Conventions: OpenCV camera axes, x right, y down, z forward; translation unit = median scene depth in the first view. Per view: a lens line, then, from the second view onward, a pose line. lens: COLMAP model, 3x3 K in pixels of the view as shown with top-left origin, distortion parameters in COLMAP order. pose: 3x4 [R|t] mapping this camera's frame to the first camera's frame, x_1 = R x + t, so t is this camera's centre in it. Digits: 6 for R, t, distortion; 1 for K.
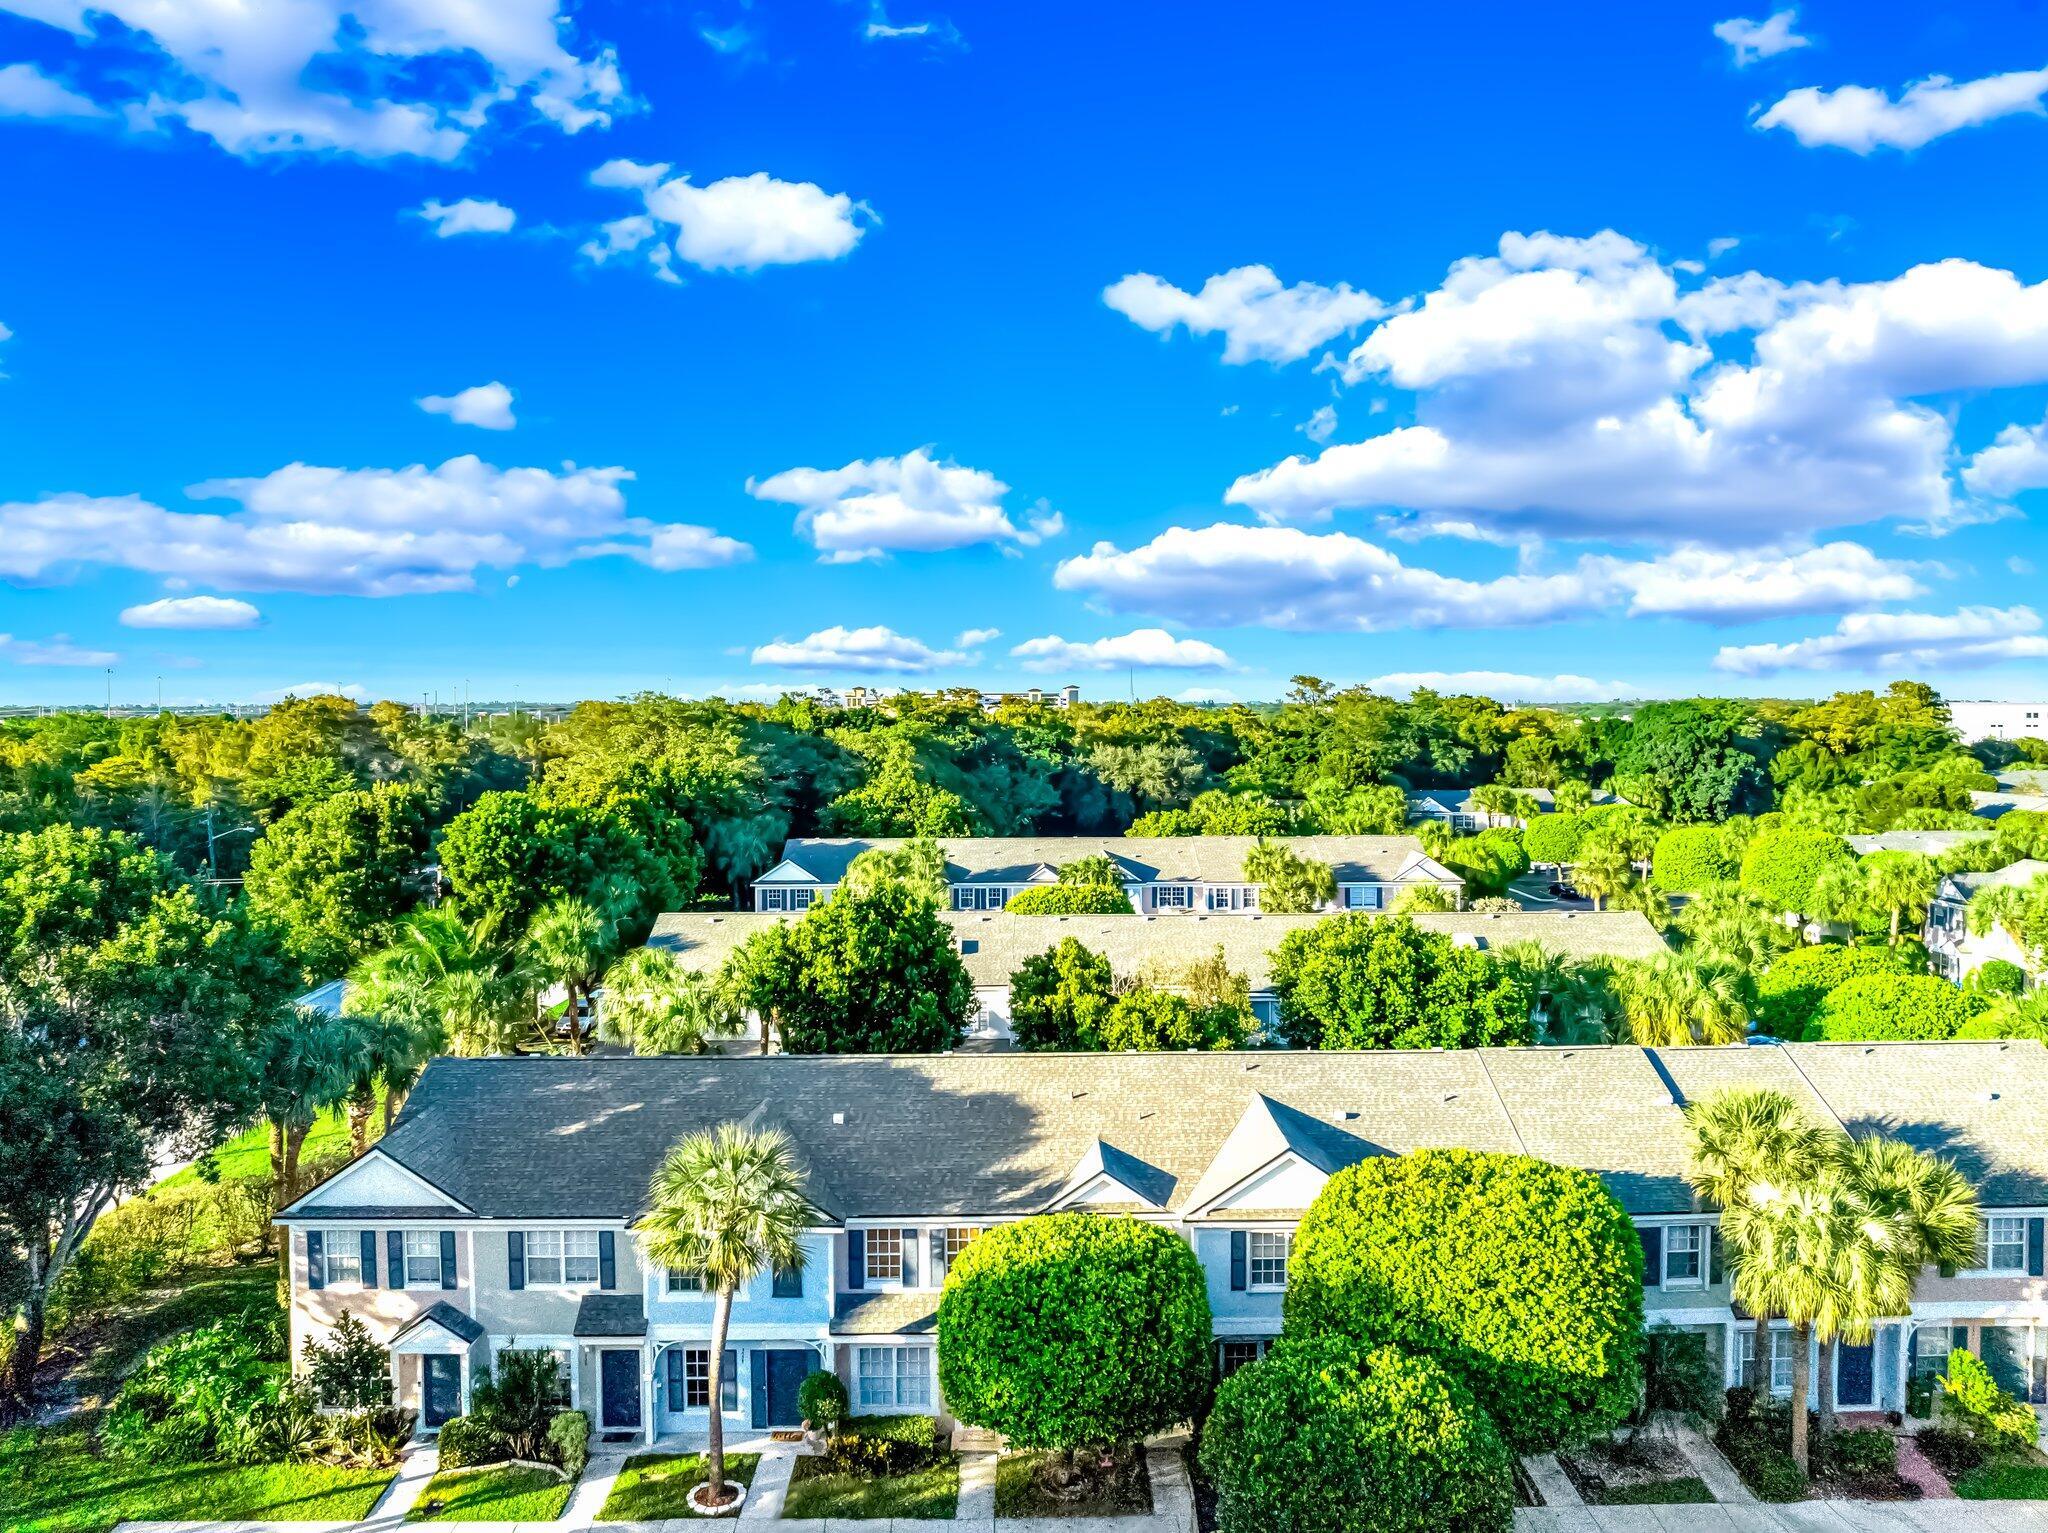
lens RADIAL K [[1421.6, 0, 1027.1], [0, 1421.6, 766.7], [0, 0, 1]] dist [-0.022132, -0.006451]
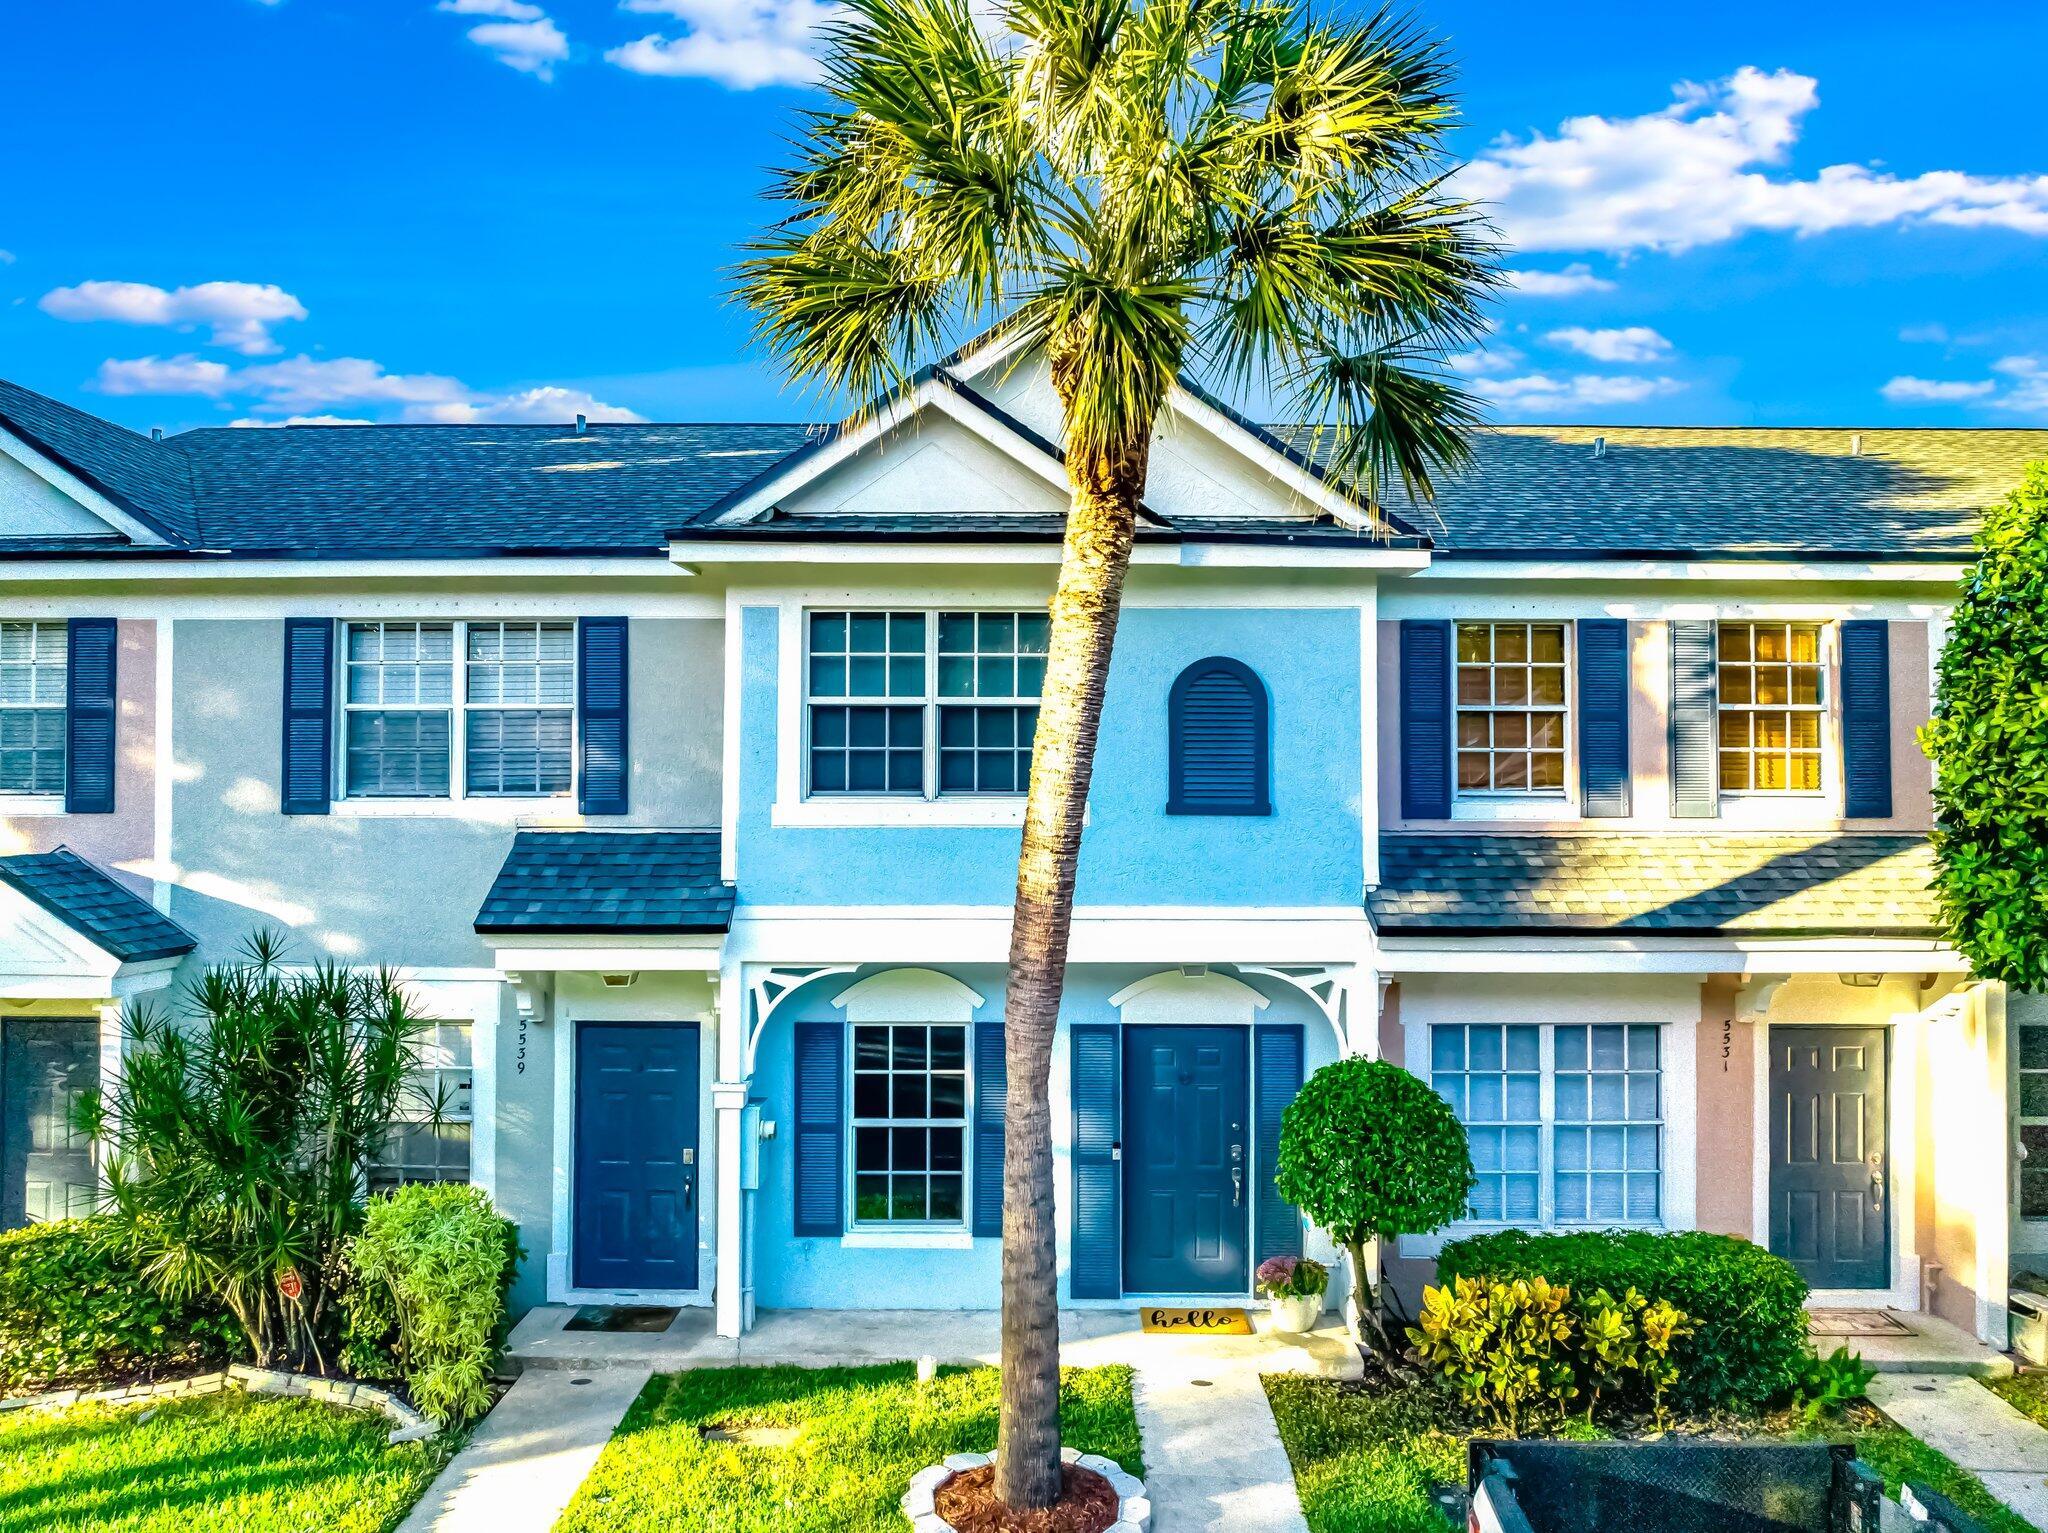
lens RADIAL K [[1421.6, 0, 1023.6], [0, 1421.6, 760.8], [0, 0, 1]] dist [-0.022132, -0.006451]
pose [[0.999797, 0.008367, -0.018310, -0.201412], [-0.009587, 0.997669, -0.067562, 0.378291], [0.017702, 0.067724, 0.997547, 0.699618]]
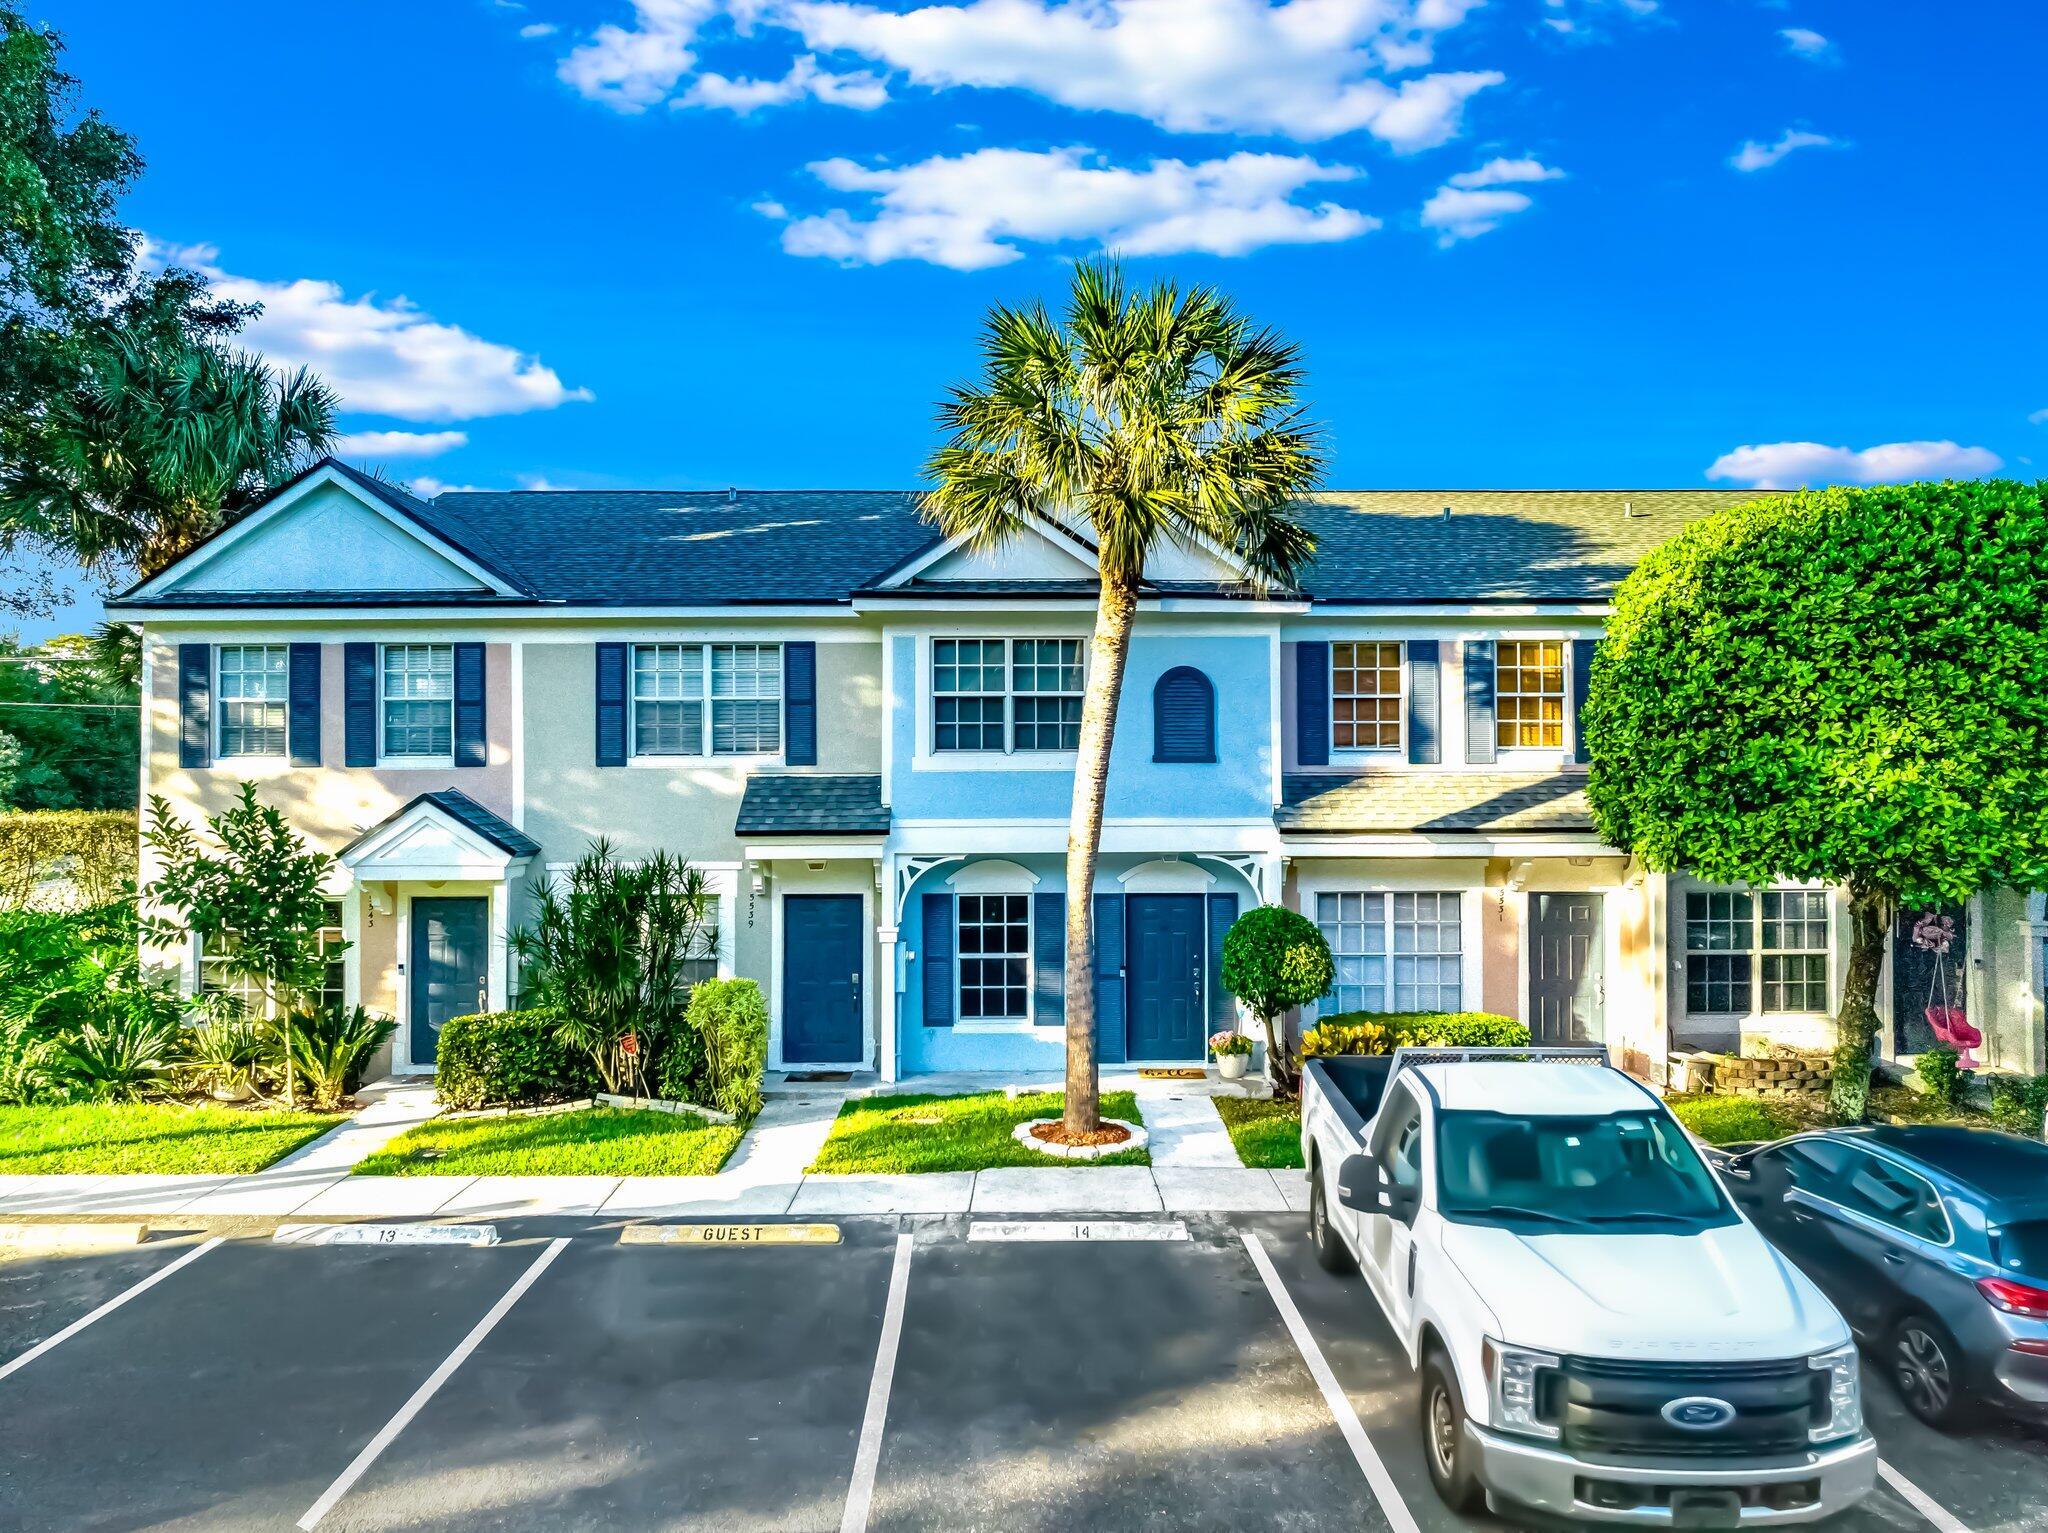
lens RADIAL K [[1421.6, 0, 1029.2], [0, 1421.6, 758.0], [0, 0, 1]] dist [-0.022132, -0.006451]
pose [[0.999987, 0.002911, 0.004254, -0.220728], [-0.002677, 0.998547, -0.053822, 0.393524], [-0.004404, 0.053810, 0.998541, 0.516716]]
